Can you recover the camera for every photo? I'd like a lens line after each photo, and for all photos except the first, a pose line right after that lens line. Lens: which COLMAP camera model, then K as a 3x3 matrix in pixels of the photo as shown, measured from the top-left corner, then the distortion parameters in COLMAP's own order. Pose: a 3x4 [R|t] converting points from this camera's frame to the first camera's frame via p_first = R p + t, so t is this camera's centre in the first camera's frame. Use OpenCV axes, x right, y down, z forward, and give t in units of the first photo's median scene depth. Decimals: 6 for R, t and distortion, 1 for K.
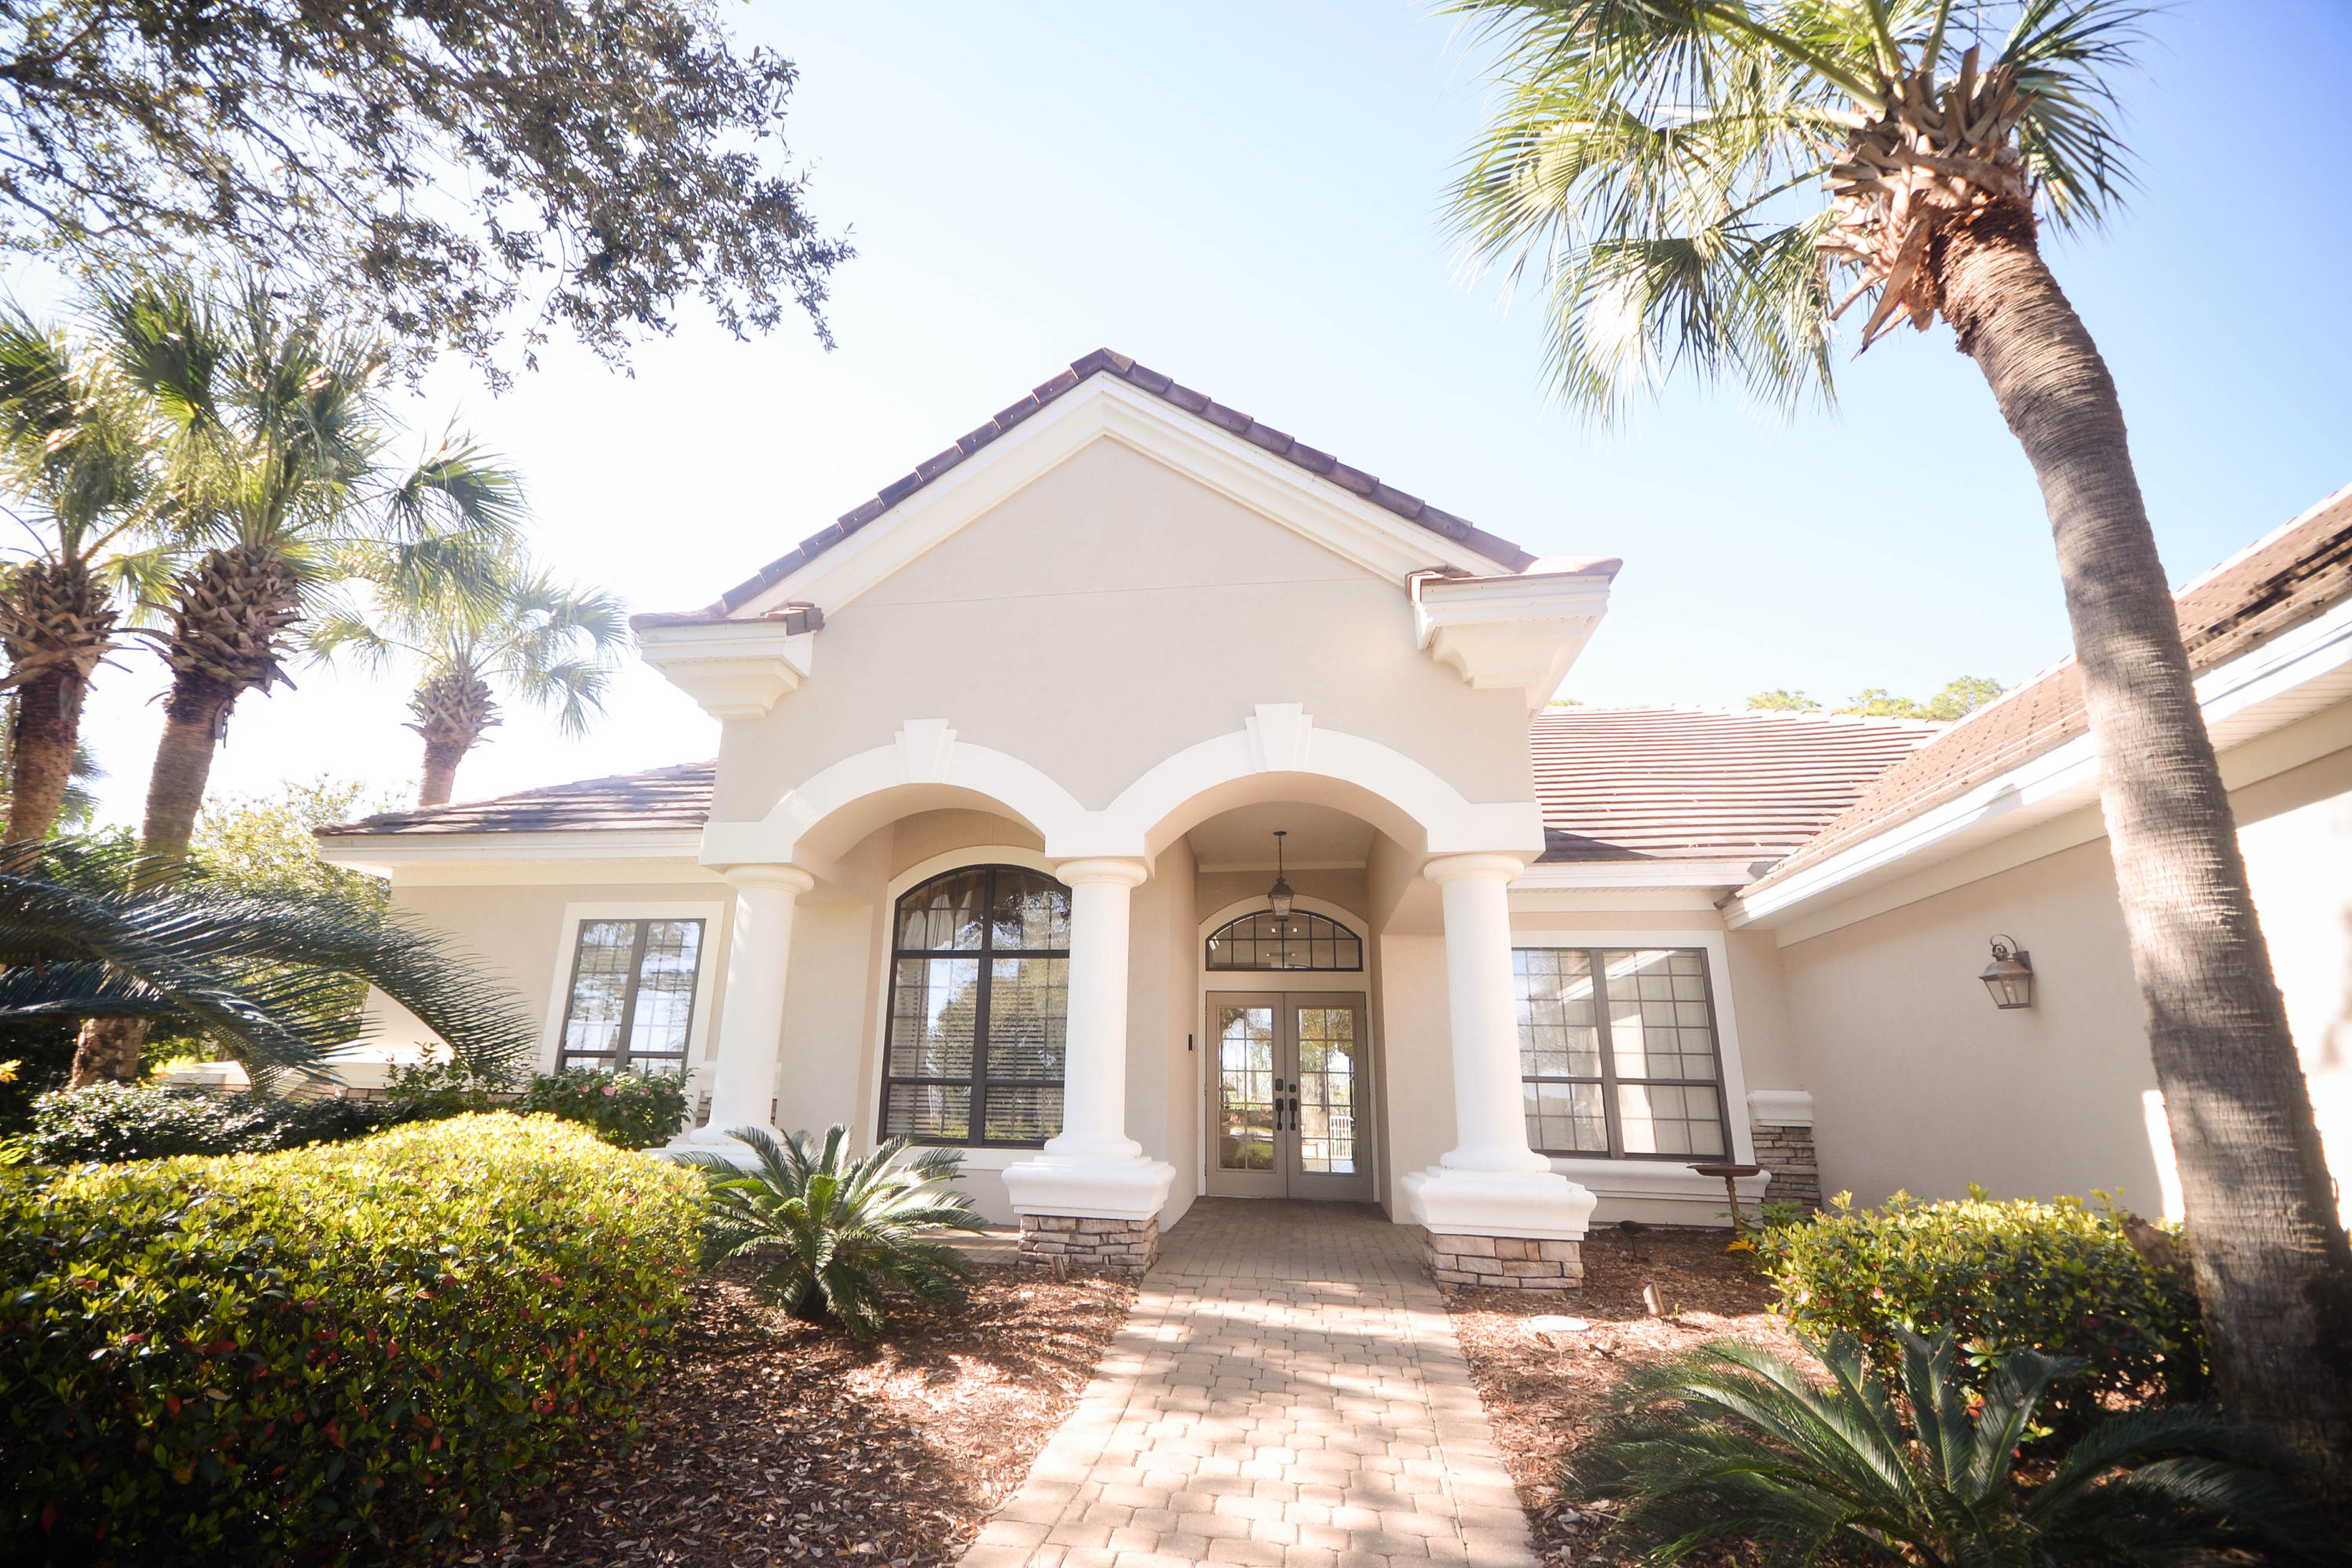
lens RADIAL K [[1056.1, 0, 1125.8], [0, 1056.1, 814.7], [0, 0, 1]] dist [0.027078, -0.020426]
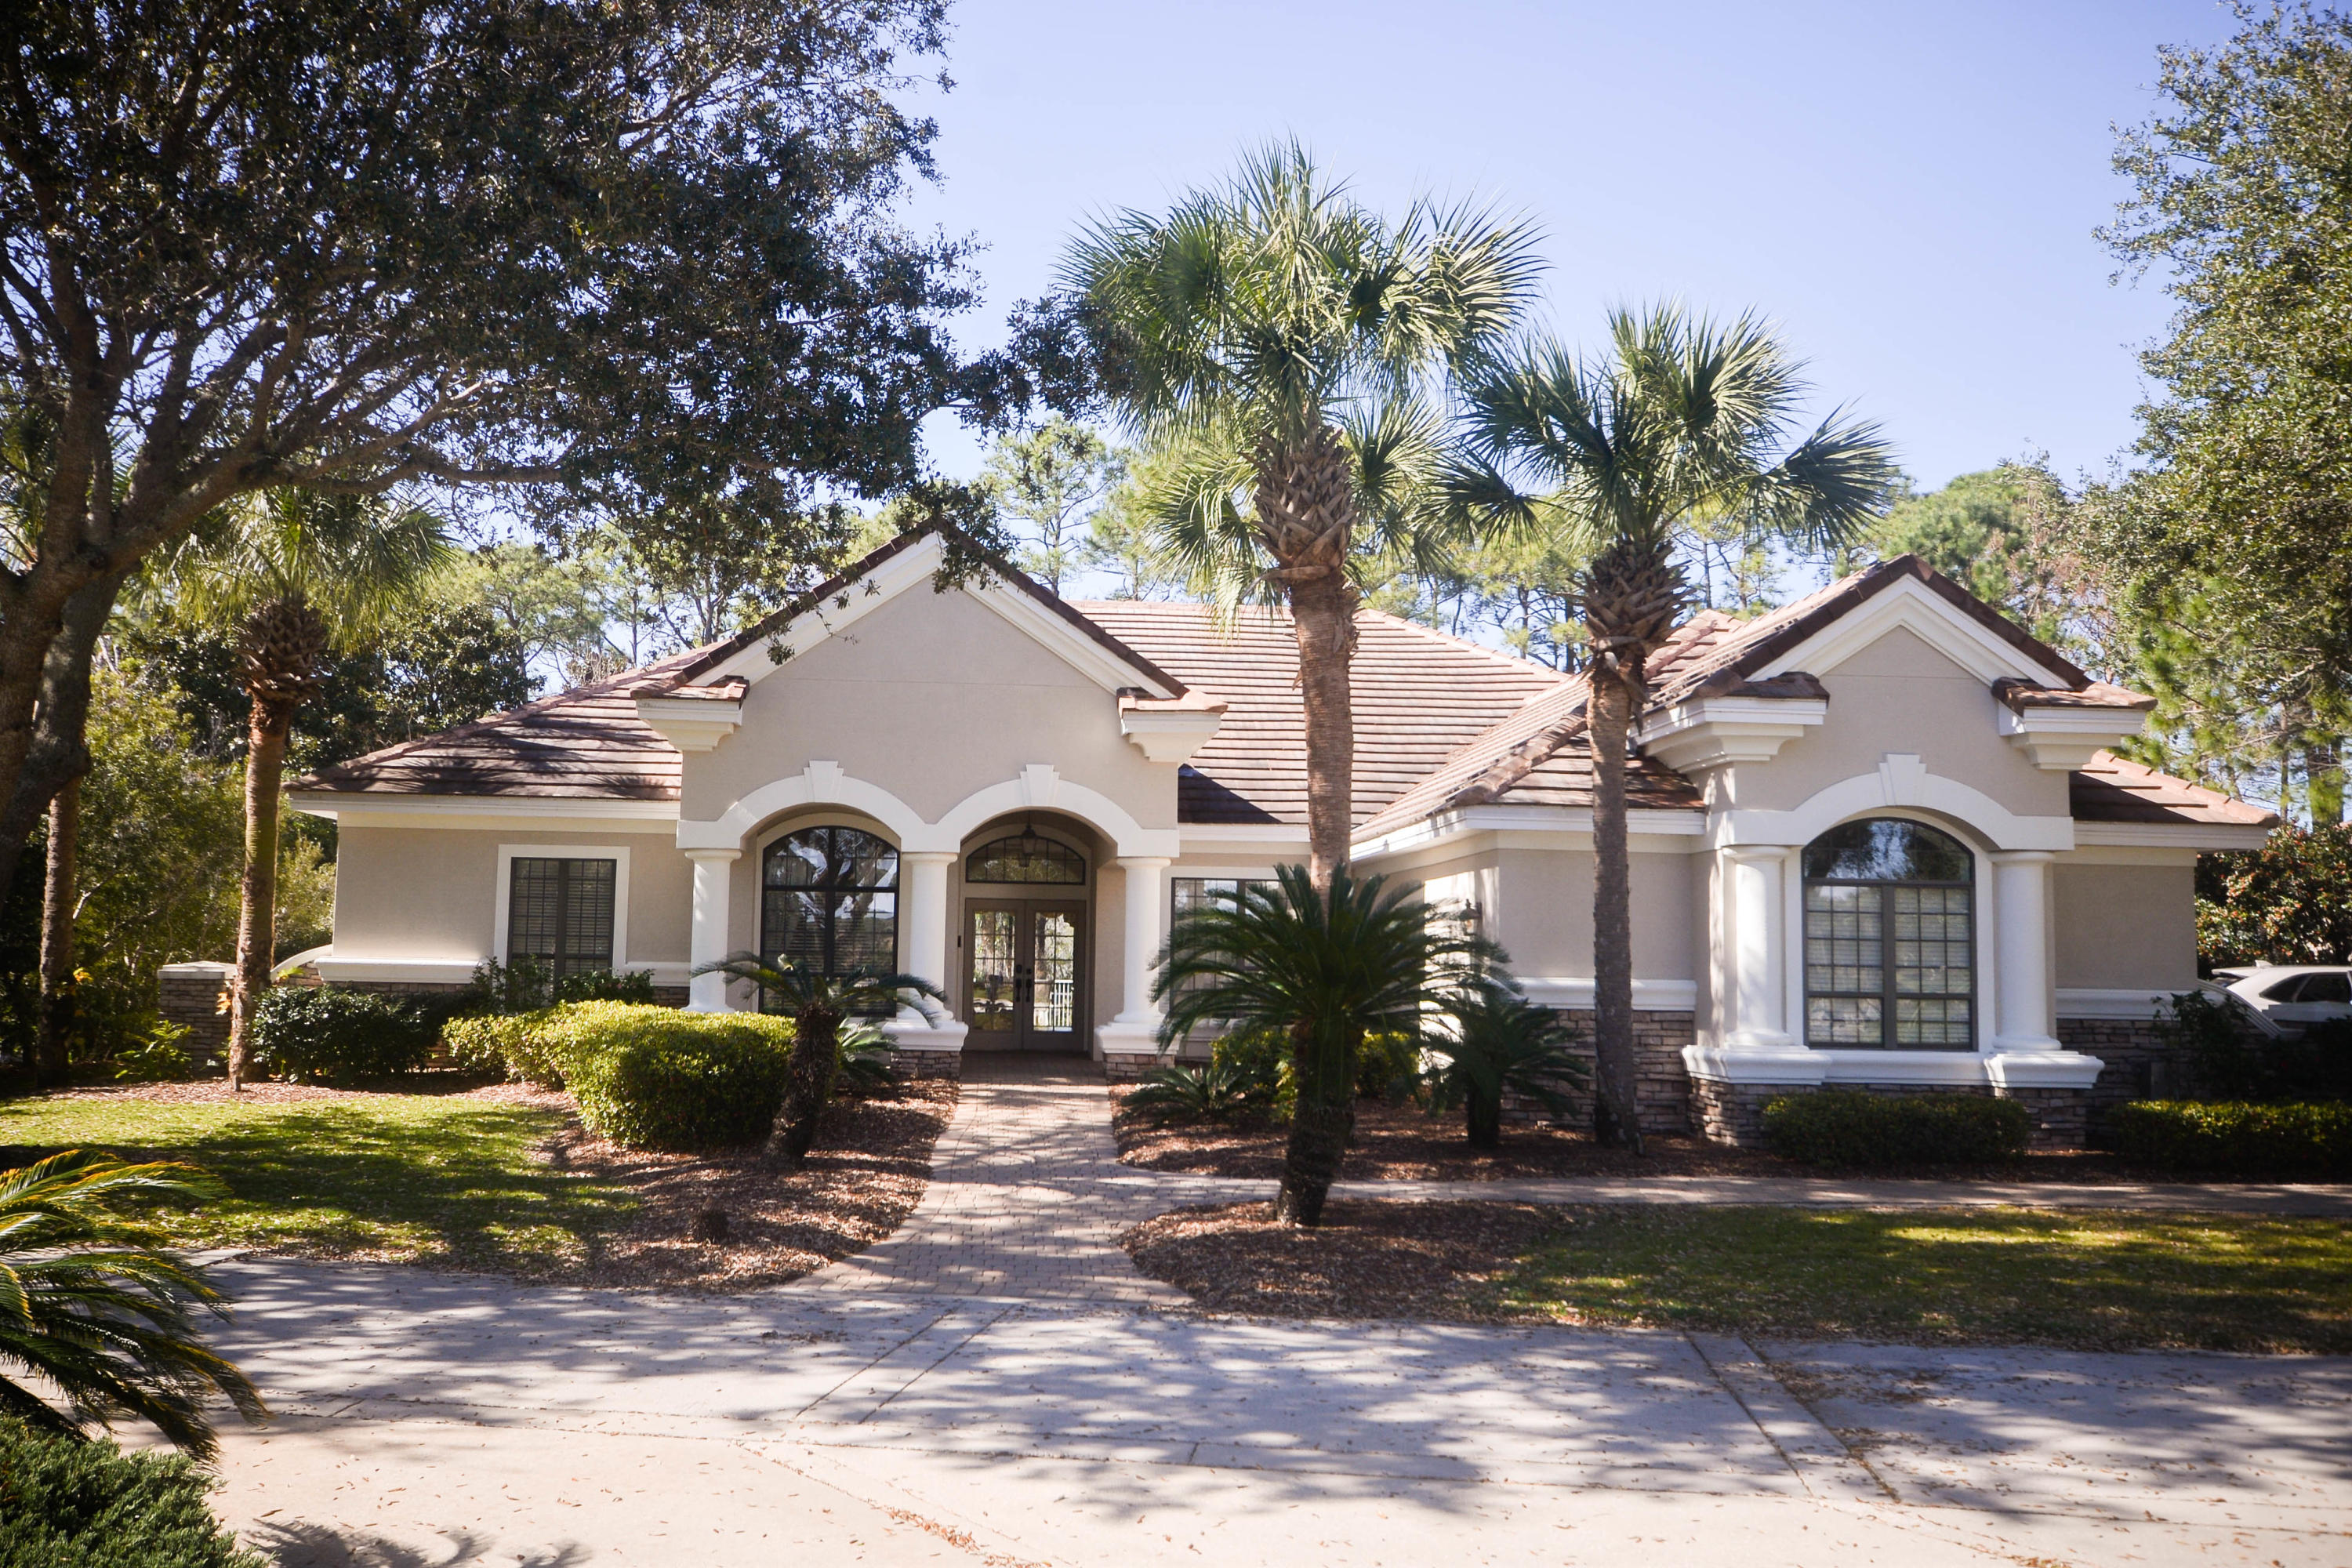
lens RADIAL K [[2058.5, 0, 1176.0], [0, 2058.5, 784.0], [0, 0, 1]] dist [0.001992, 0.001370]
pose [[0.969824, 0.012478, 0.243486, -0.431553], [-0.057849, 0.981947, 0.180095, -0.654143], [-0.236843, -0.188746, 0.953037, -2.127886]]
